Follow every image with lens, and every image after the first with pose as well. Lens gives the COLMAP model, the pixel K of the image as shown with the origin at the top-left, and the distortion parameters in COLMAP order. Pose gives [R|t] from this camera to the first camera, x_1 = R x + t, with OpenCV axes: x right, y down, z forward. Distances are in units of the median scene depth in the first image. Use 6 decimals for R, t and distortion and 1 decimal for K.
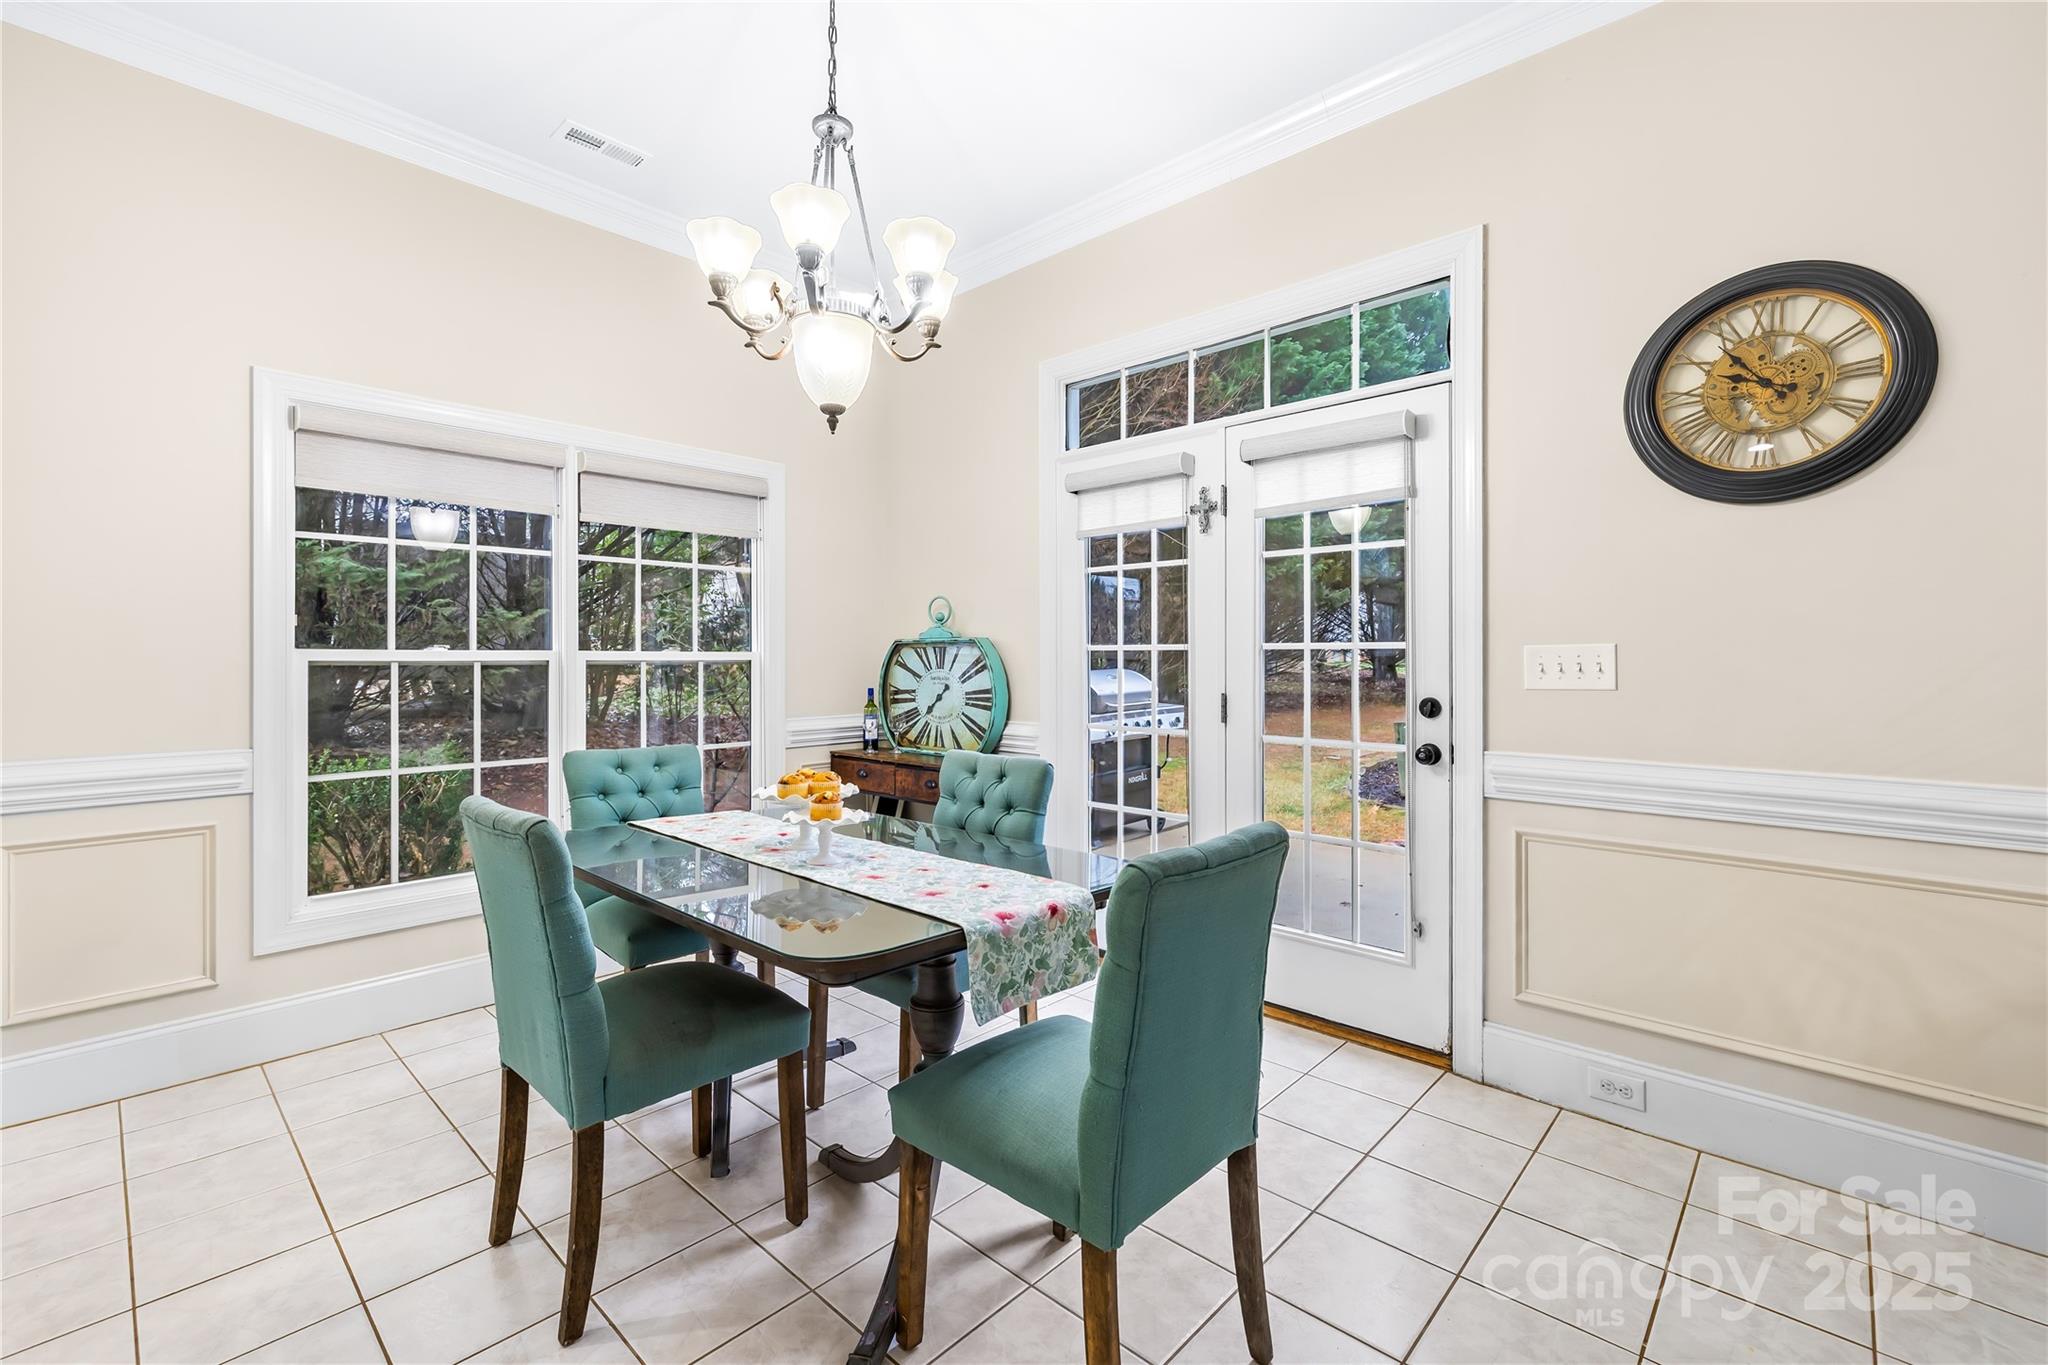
lens RADIAL K [[883.6, 0, 1025.7], [0, 883.6, 662.2], [0, 0, 1]] dist [0.002142, -0.001295]
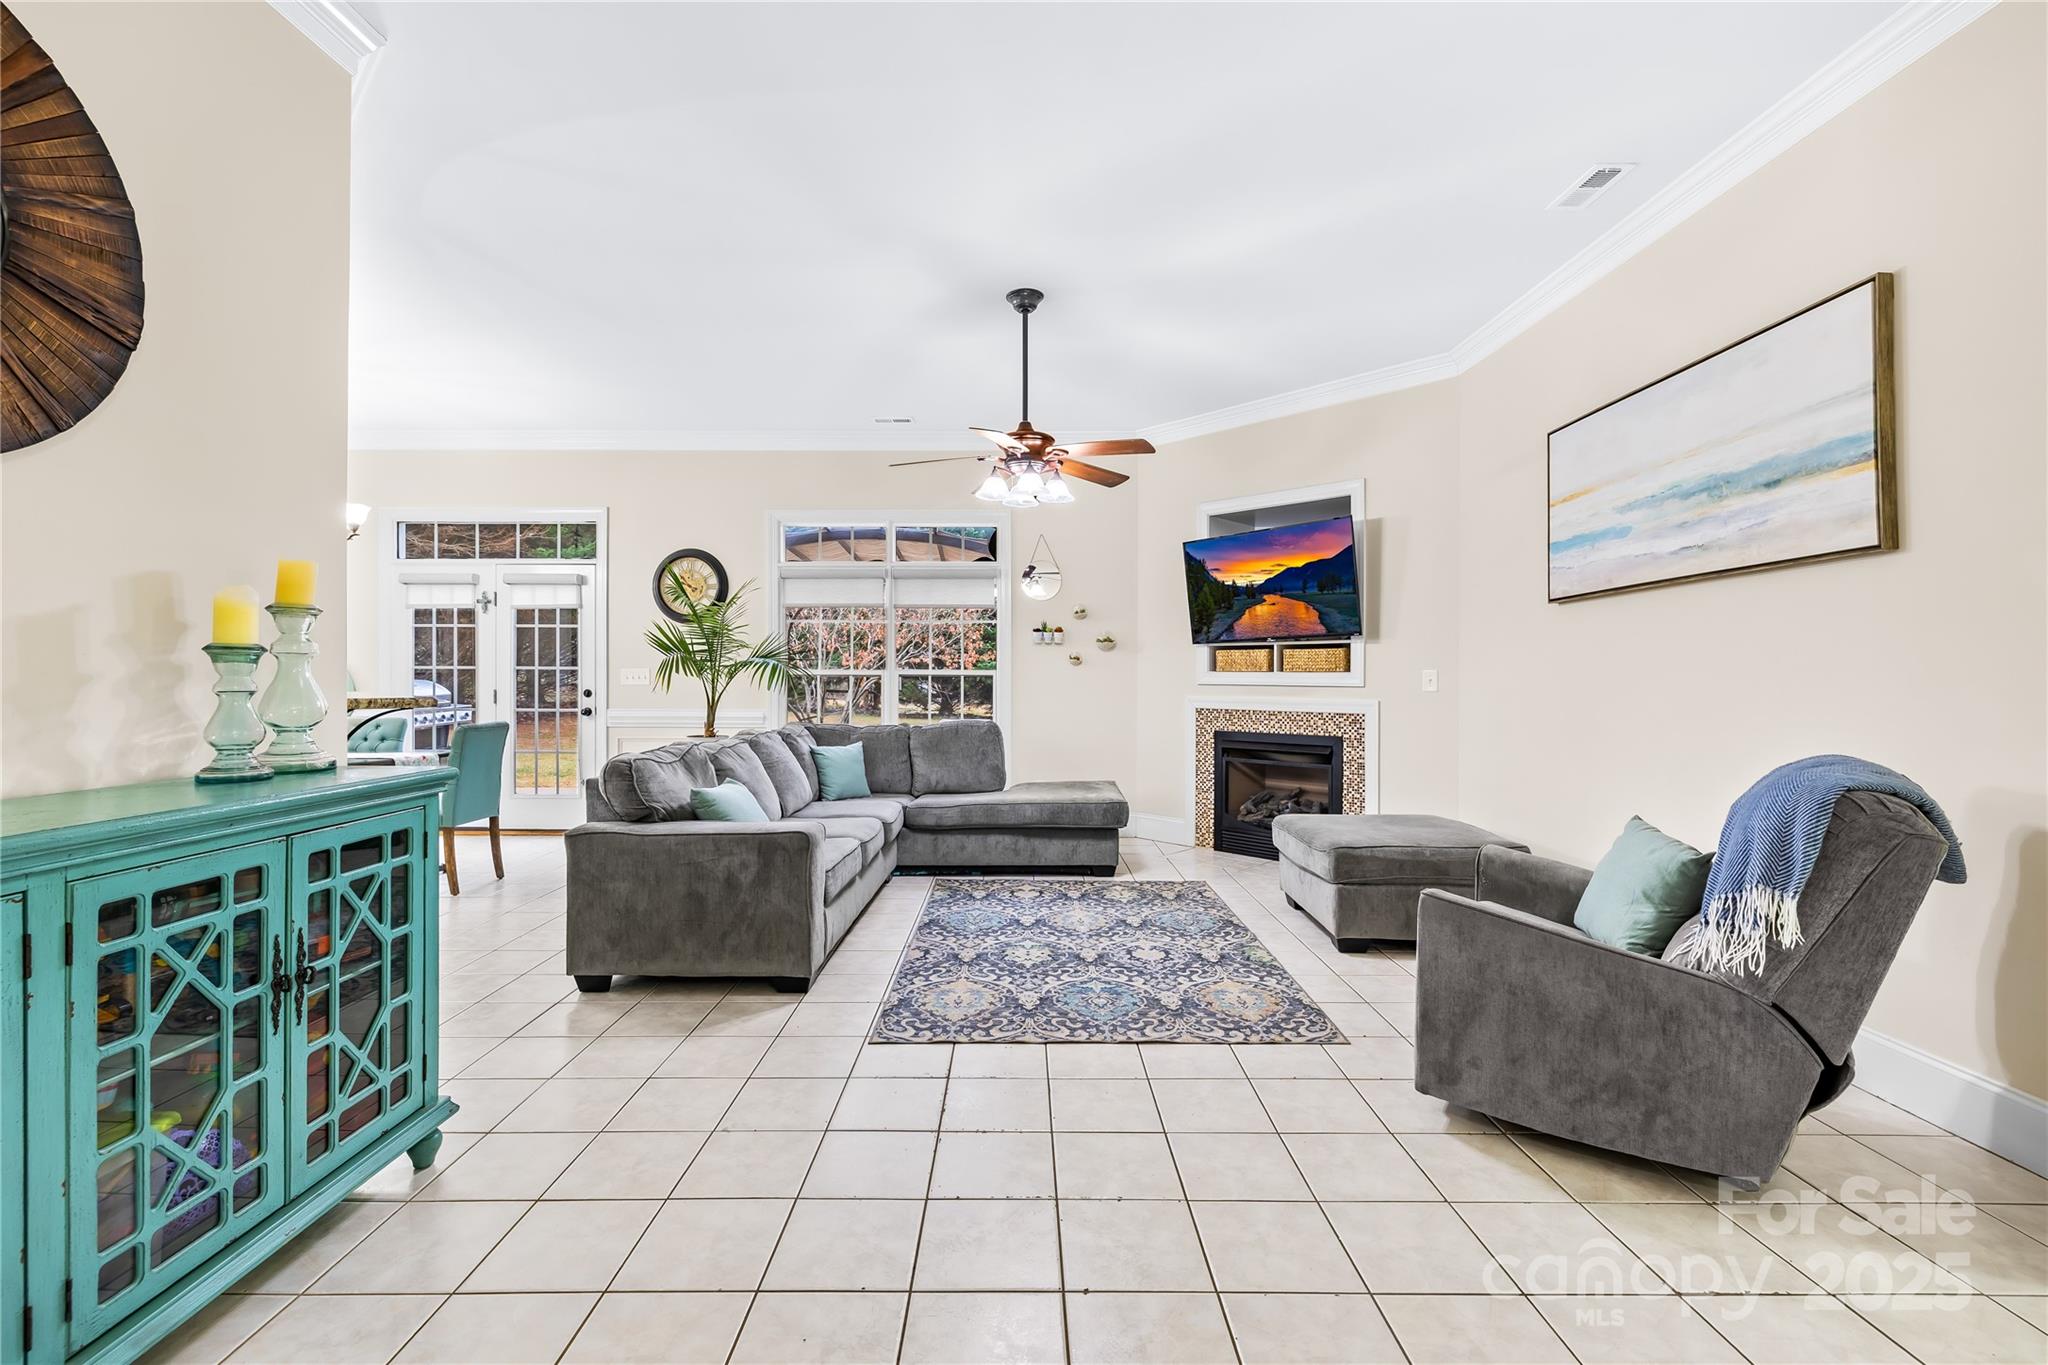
lens RADIAL K [[883.6, 0, 1026.3], [0, 883.6, 690.1], [0, 0, 1]] dist [0.002142, -0.001295]
pose [[0.739110, -0.007448, 0.673543, -0.246554], [-0.001360, 0.999920, 0.012550, 0.007538], [-0.673583, -0.010192, 0.739041, -1.334167]]
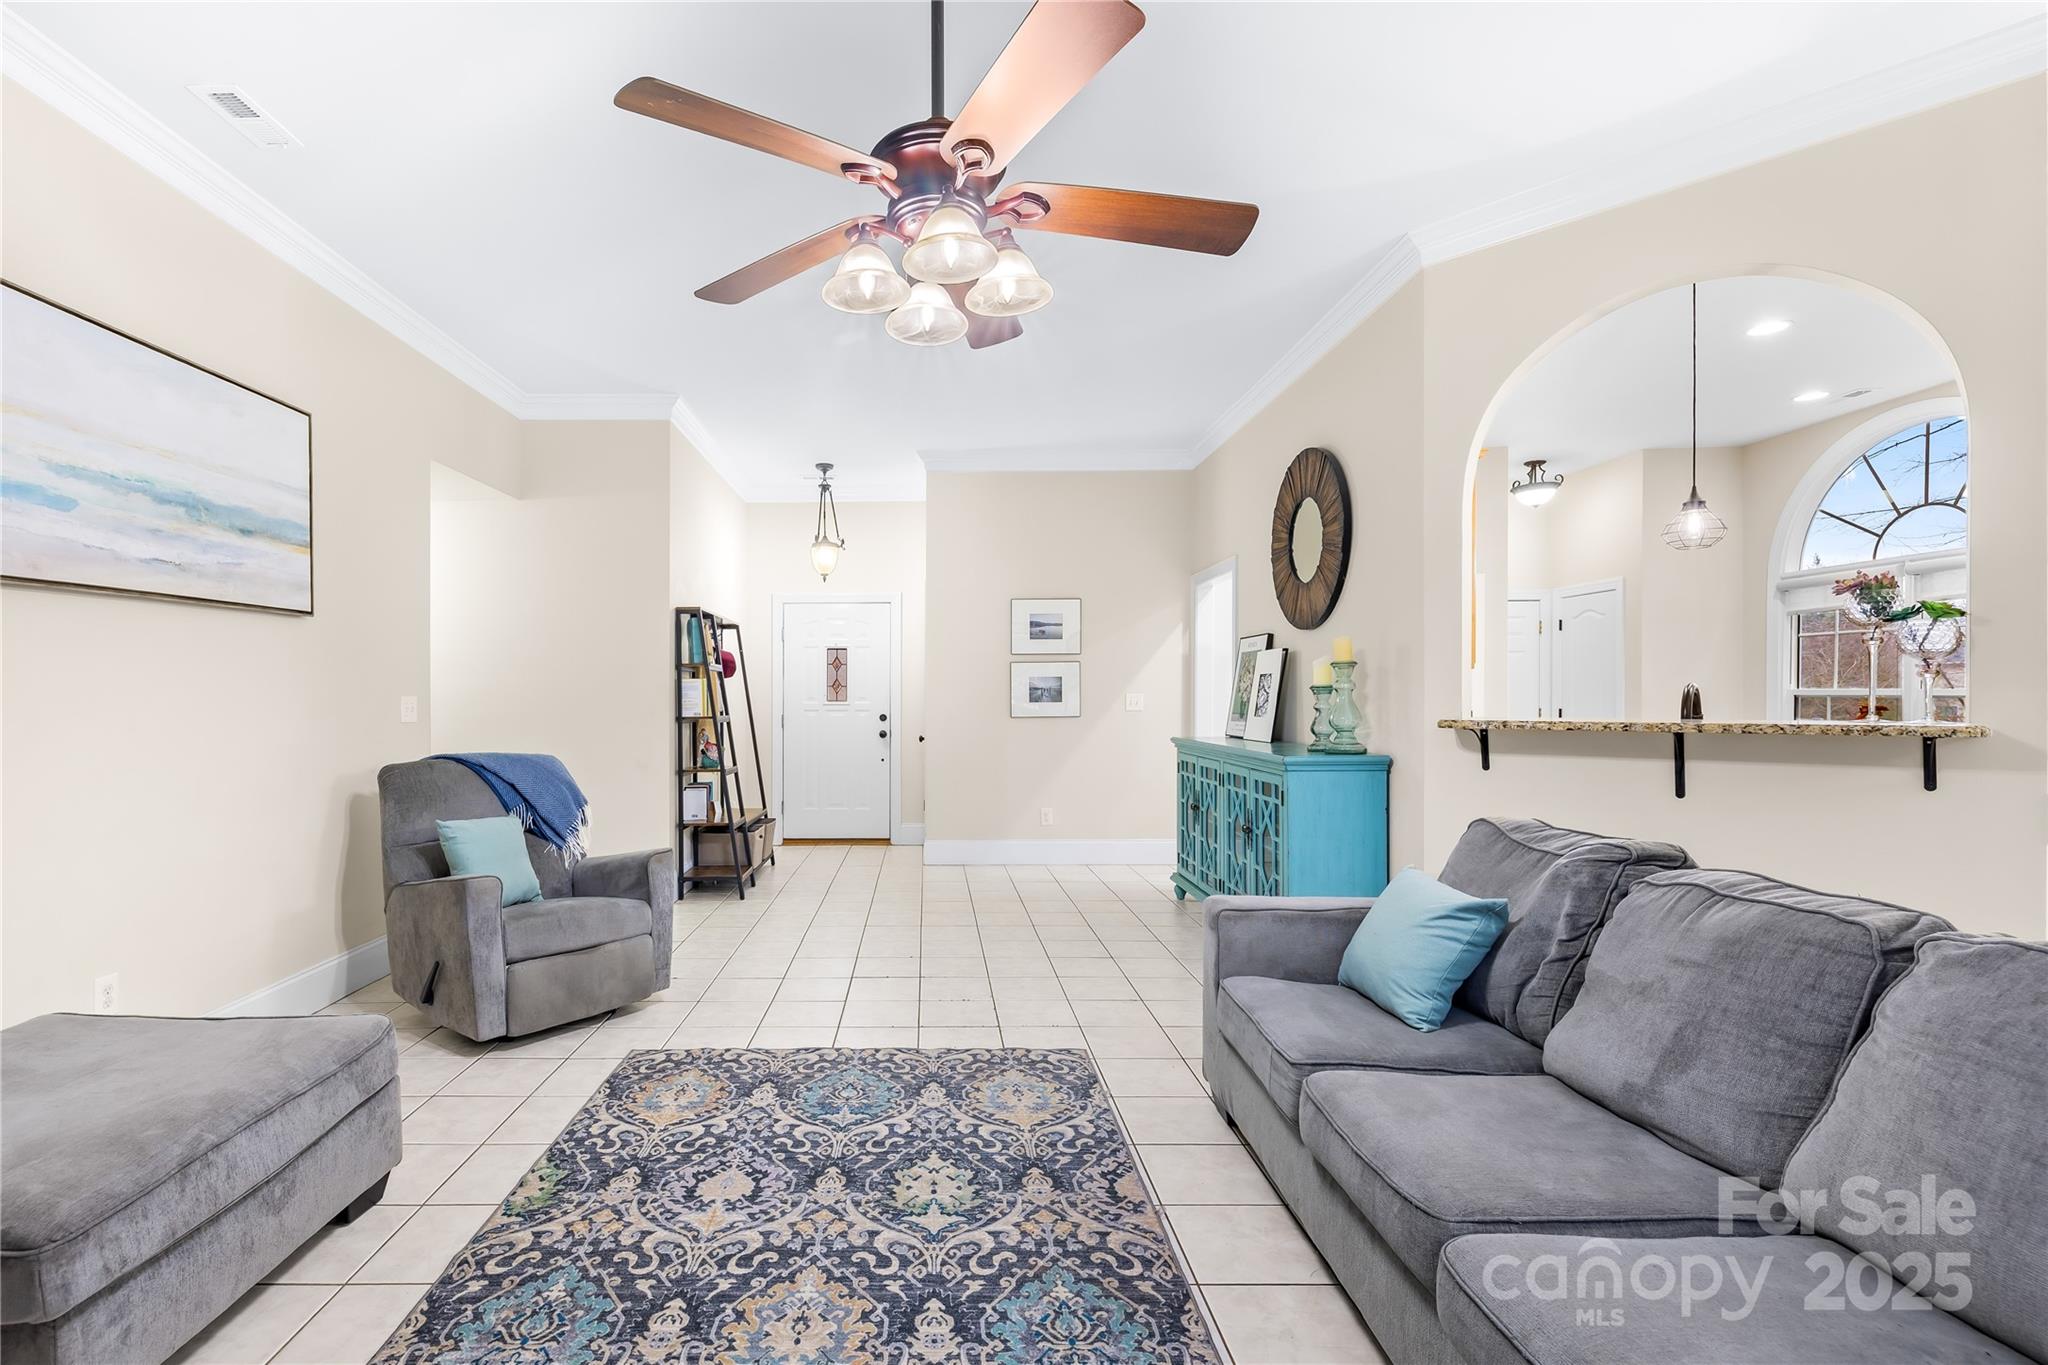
lens RADIAL K [[883.6, 0, 924.9], [0, 883.6, 698.9], [0, 0, 1]] dist [0.002142, -0.001295]
pose [[-0.746443, 0.007985, -0.665402, 0.993049], [0.008831, 0.999959, 0.002094, -0.003129], [0.665391, -0.004313, -0.746482, 0.027623]]
